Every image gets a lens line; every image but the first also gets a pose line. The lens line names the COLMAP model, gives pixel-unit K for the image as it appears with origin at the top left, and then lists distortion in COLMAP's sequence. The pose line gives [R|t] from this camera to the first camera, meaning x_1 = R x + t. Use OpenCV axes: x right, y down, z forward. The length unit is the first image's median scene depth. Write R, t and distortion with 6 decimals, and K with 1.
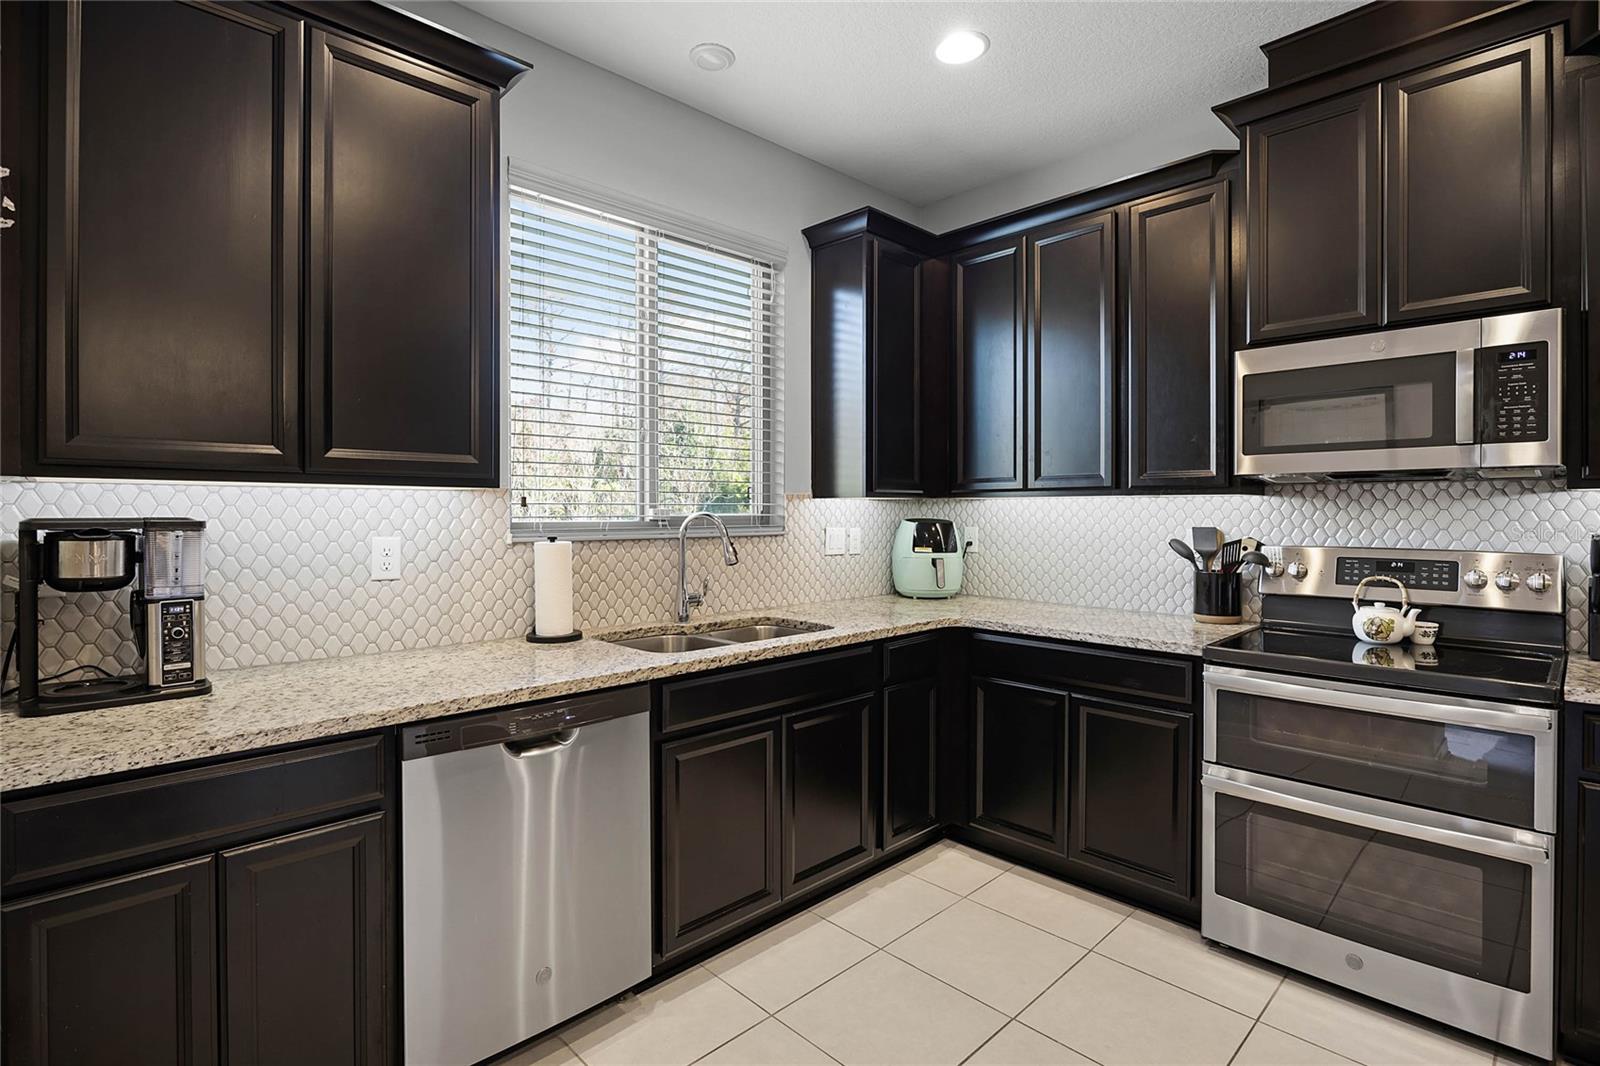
lens RADIAL K [[776.4, 0, 789.7], [0, 776.4, 513.9], [0, 0, 1]] dist [-0.011637, 0.001842]
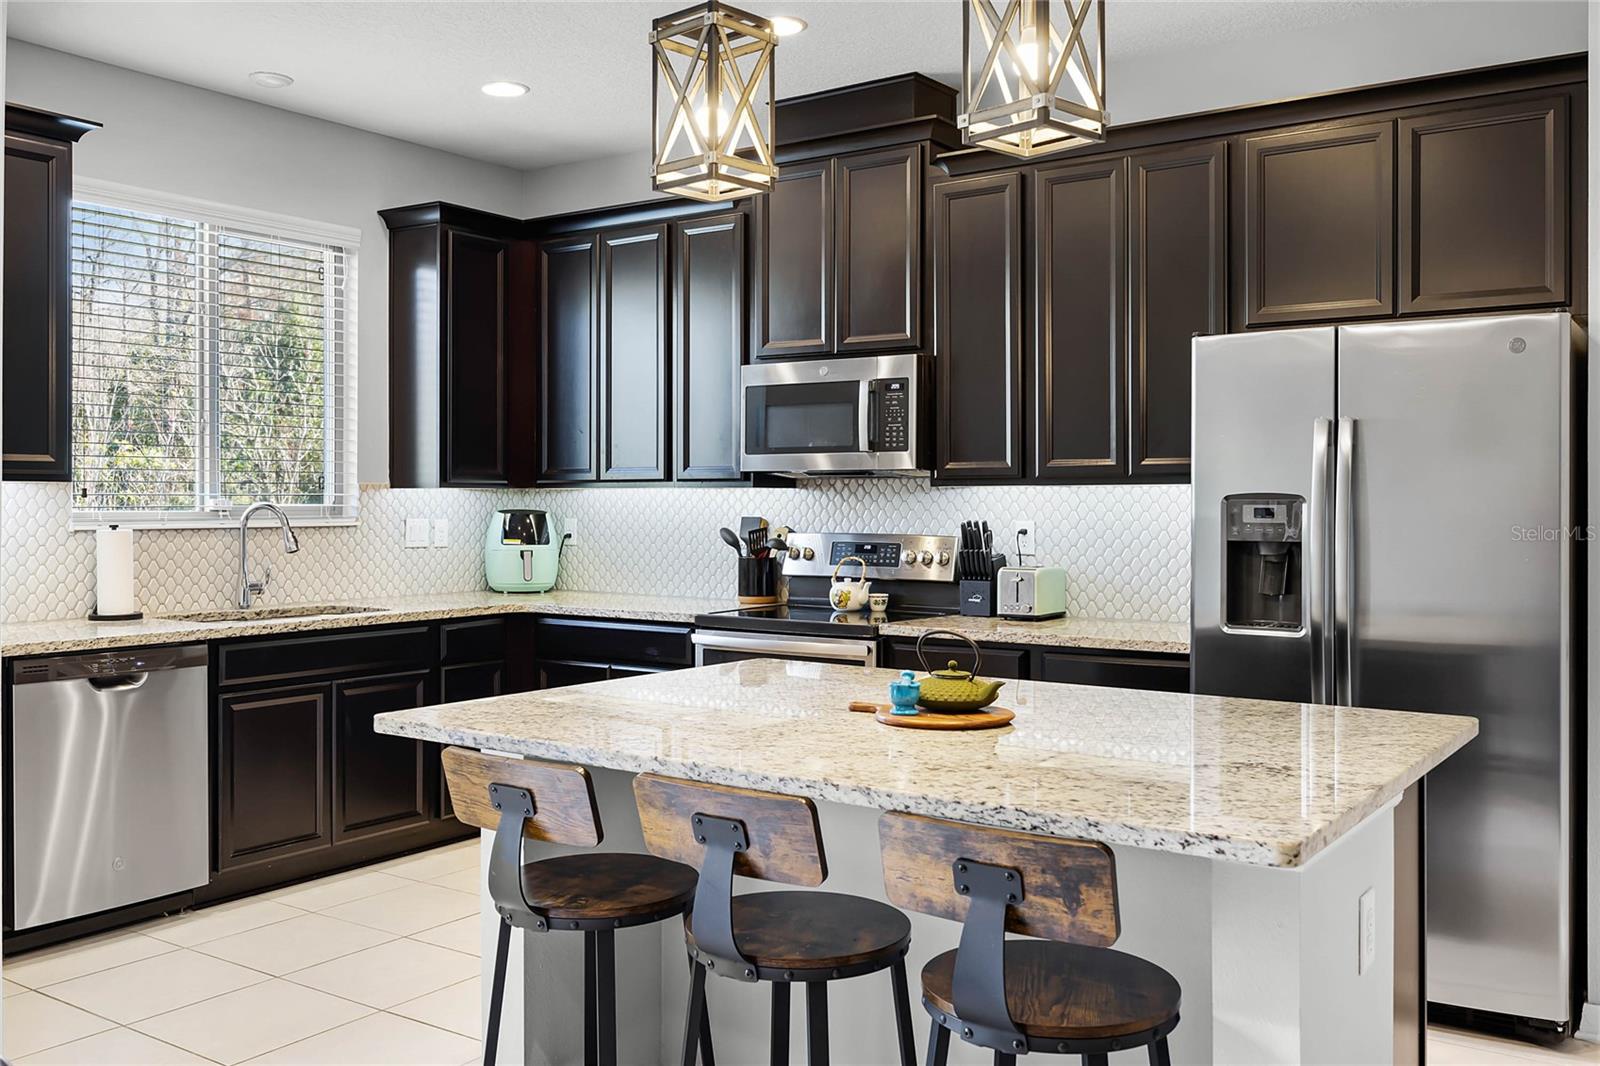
lens RADIAL K [[1431.0, 0, 798.8], [0, 1431.0, 504.8], [0, 0, 1]] dist [-0.003363, 0.012029]
pose [[0.979052, 0.000927, 0.203607, 0.237109], [-0.000767, 0.999999, -0.000862, 0.001780], [-0.203607, 0.000688, 0.979052, -1.215514]]
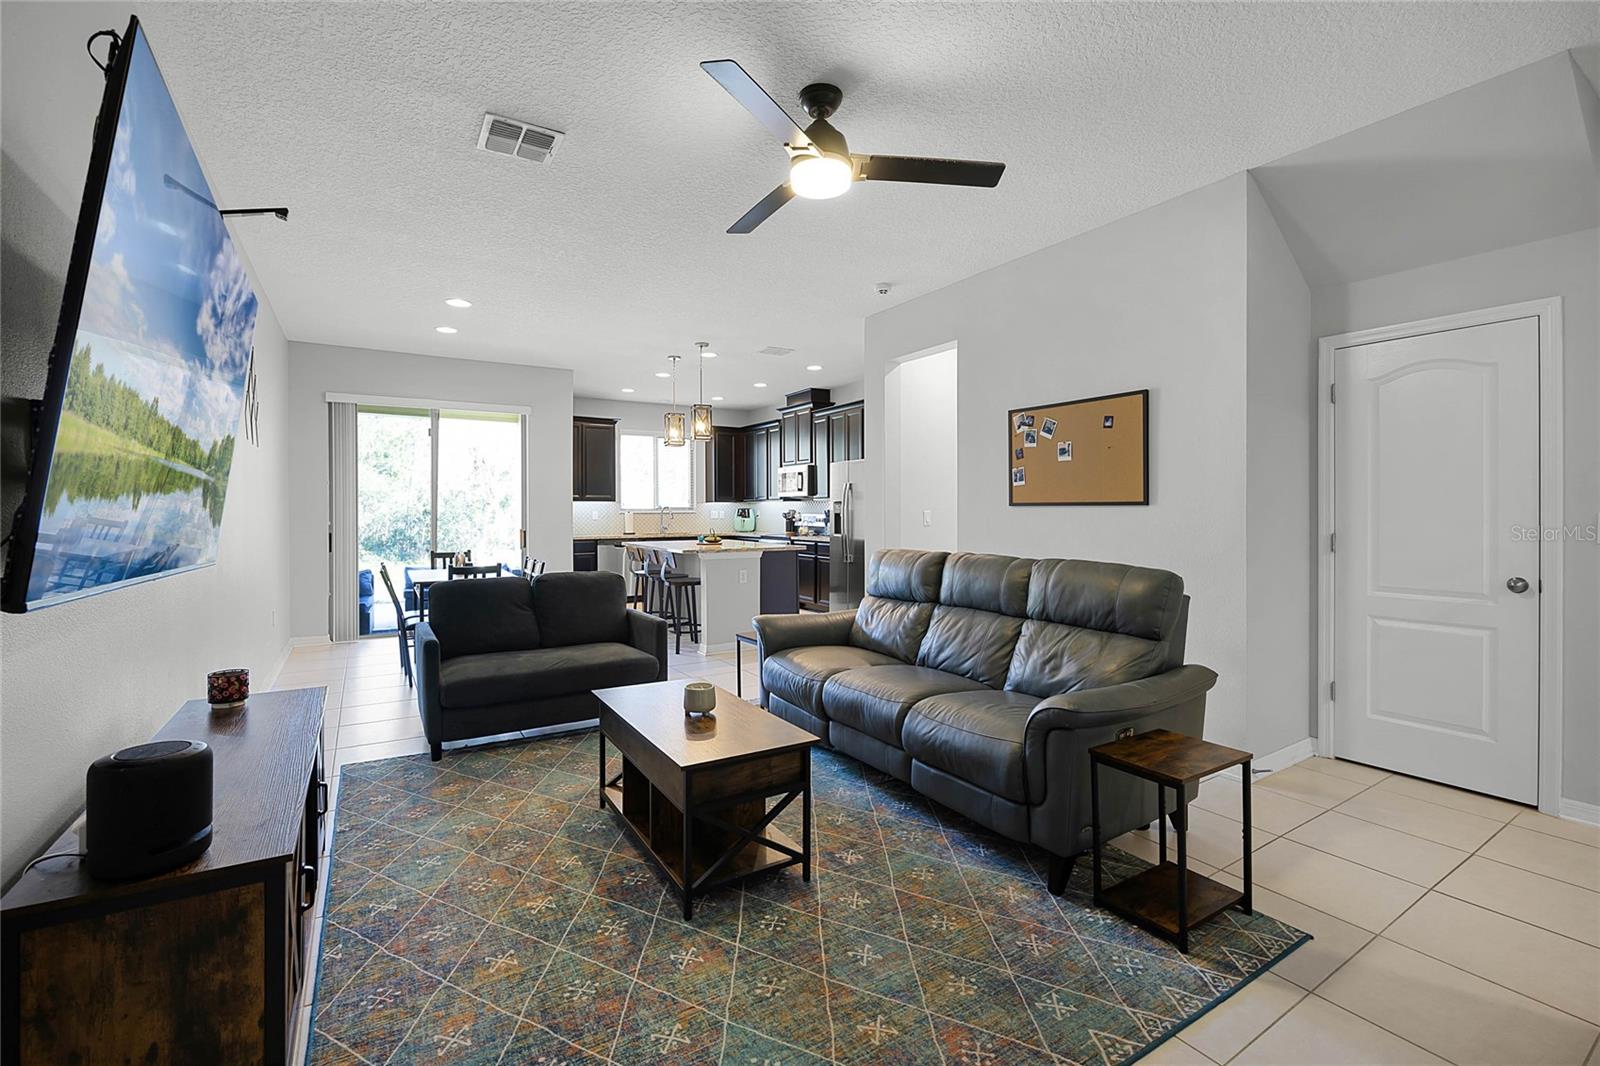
lens RADIAL K [[695.1, 0, 796.9], [0, 695.1, 508.7], [0, 0, 1]] dist [-0.013898, -0.000984]
pose [[0.979672, -0.004817, -0.200547, 1.556678], [0.003762, 0.999977, -0.005638, 0.040116], [0.200569, 0.004769, 0.979668, -2.950743]]
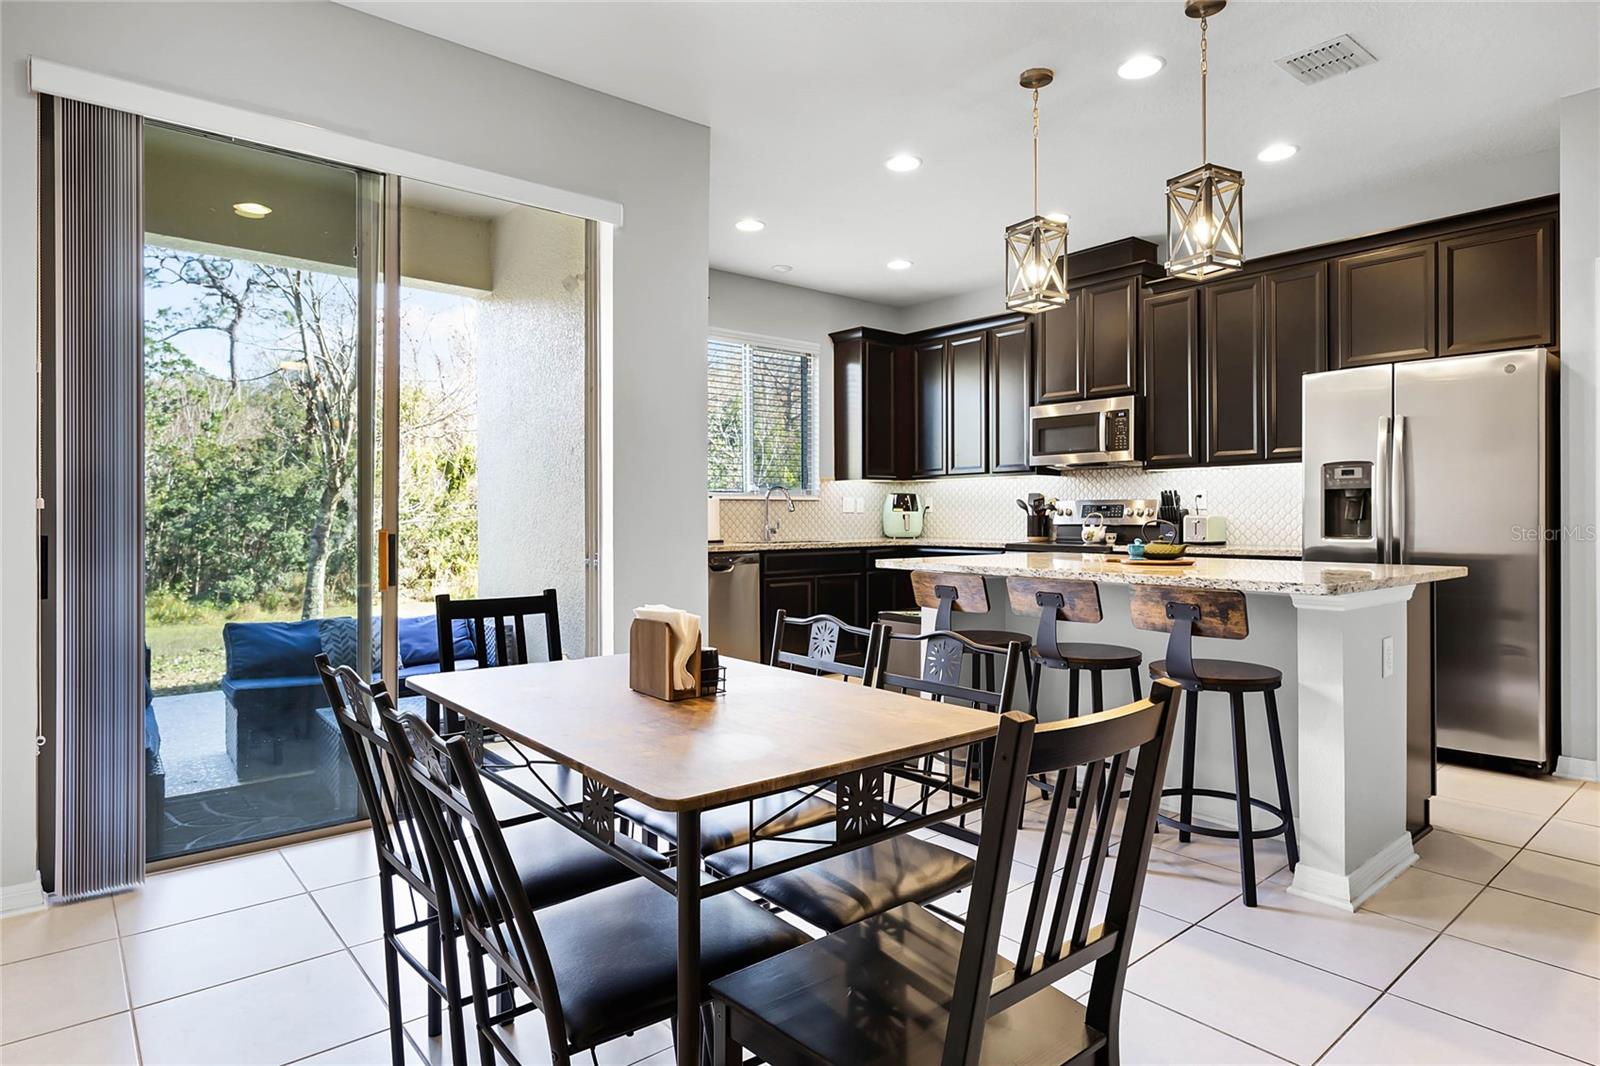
lens RADIAL K [[904.6, 0, 793.4], [0, 904.6, 520.6], [0, 0, 1]] dist [-0.000961, 0.001013]
pose [[0.998143, -0.002947, -0.060845, 0.087586], [0.002980, 0.999995, 0.000442, 0.102627], [0.060844, -0.000622, 0.998147, -1.608641]]
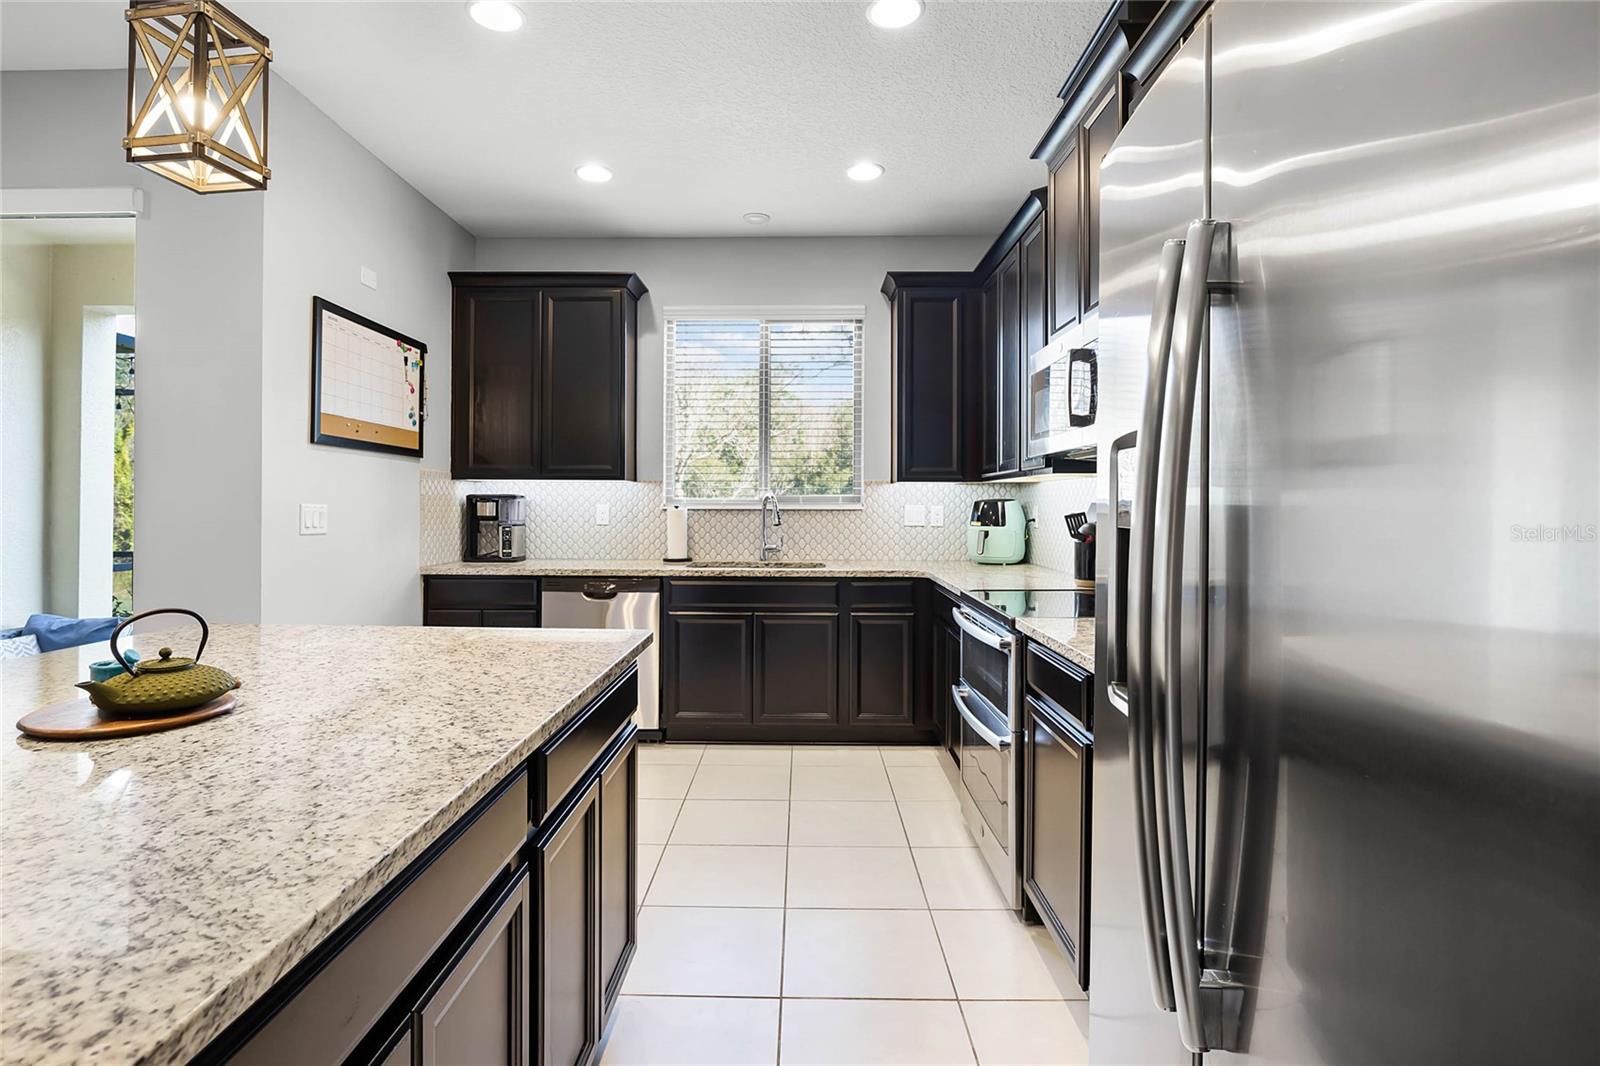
lens RADIAL K [[776.4, 0, 790.2], [0, 776.4, 506.0], [0, 0, 1]] dist [-0.011637, 0.001842]
pose [[0.707813, 0.001398, -0.706399, 1.252314], [-0.005191, 0.999981, -0.003223, 0.035005], [0.706381, 0.005948, 0.707807, -0.133033]]
